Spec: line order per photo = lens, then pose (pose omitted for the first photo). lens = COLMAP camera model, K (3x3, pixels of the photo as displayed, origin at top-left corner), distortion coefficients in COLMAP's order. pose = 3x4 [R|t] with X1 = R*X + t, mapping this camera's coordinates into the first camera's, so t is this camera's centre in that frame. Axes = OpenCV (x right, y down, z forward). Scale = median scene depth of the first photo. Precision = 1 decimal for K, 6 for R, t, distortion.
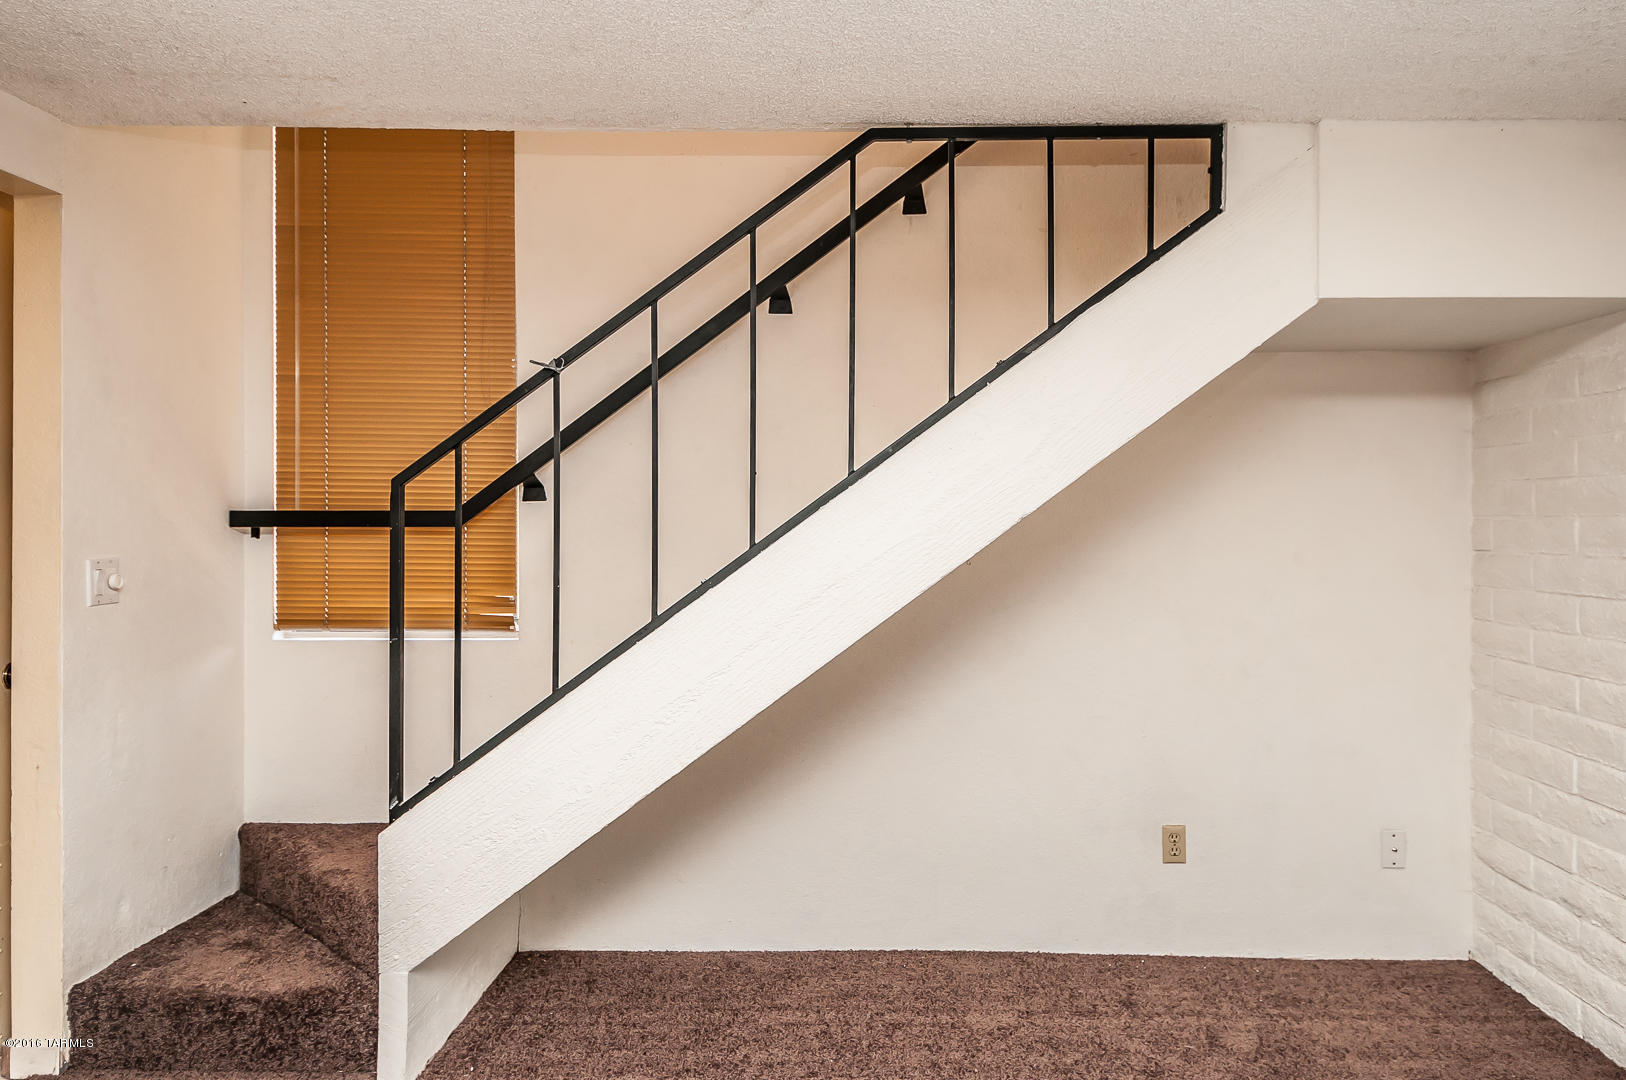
lens RADIAL K [[1104.9, 0, 816.3], [0, 1104.9, 522.8], [0, 0, 1]] dist [0.023105, -0.004027]
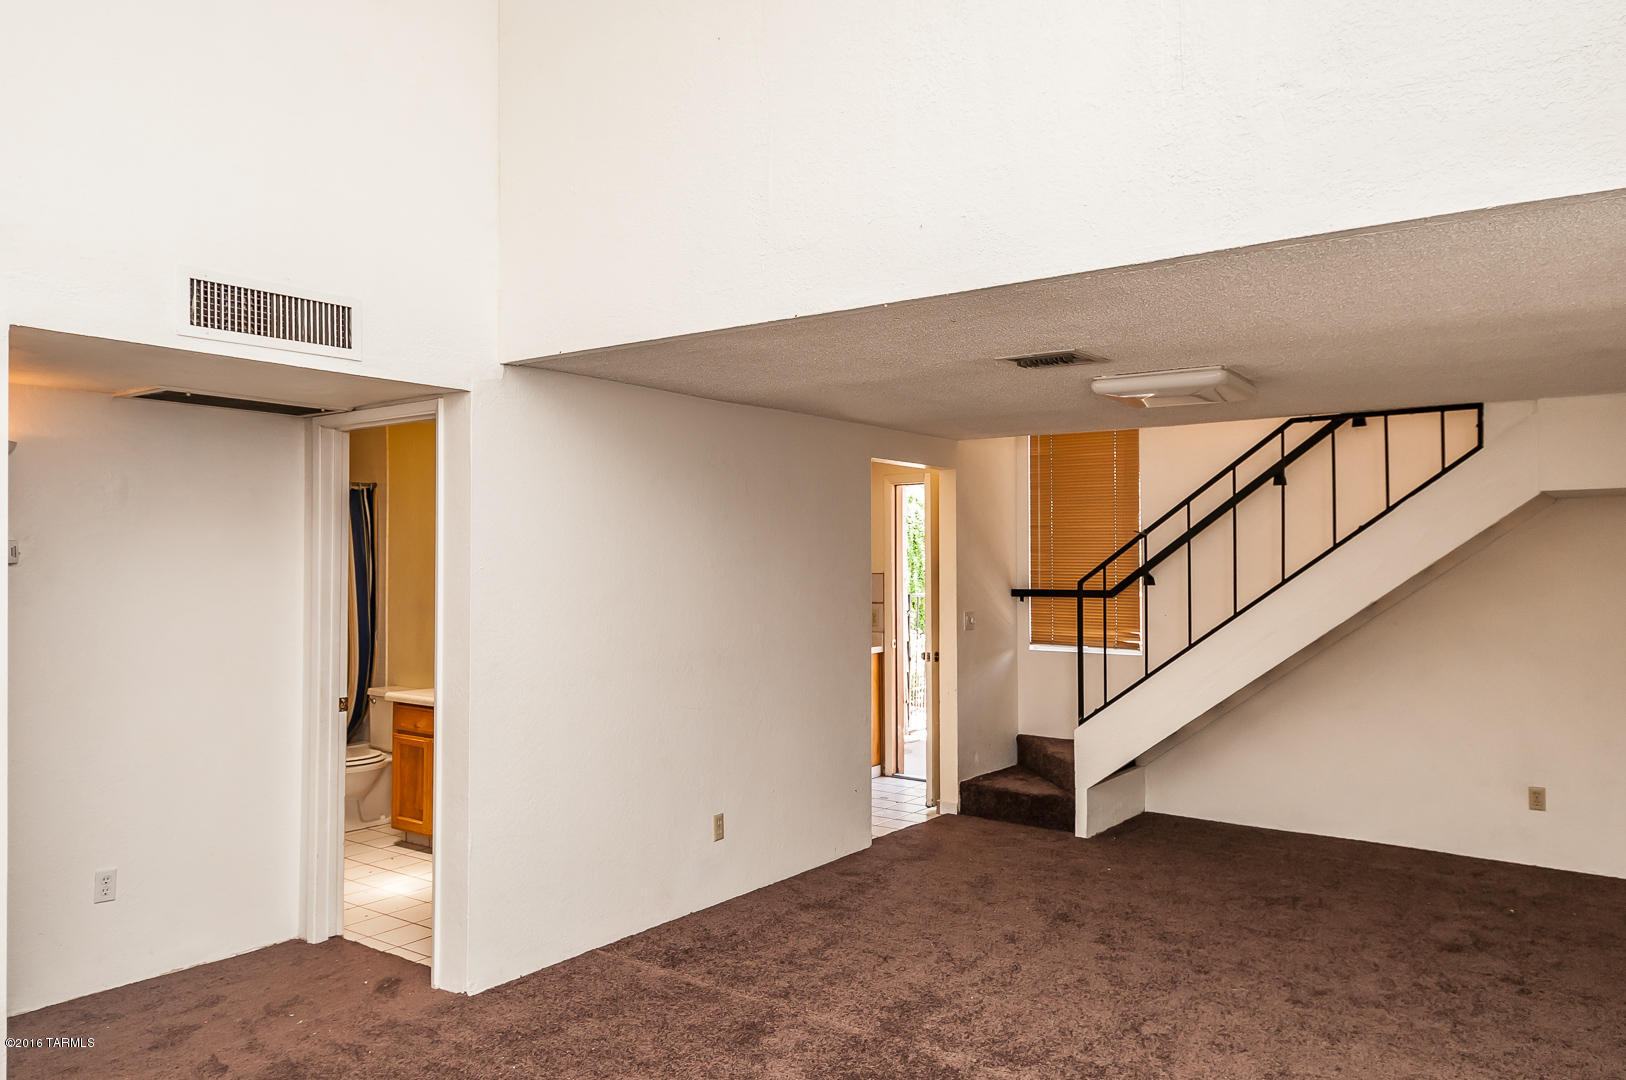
lens RADIAL K [[1122.8, 0, 810.3], [0, 1122.8, 534.3], [0, 0, 1]] dist [-0.005900, -0.006057]
pose [[0.809116, -0.014817, -0.587463, 0.549876], [0.004646, 0.999812, -0.018819, -0.095474], [0.587631, 0.012497, 0.809032, -1.244379]]
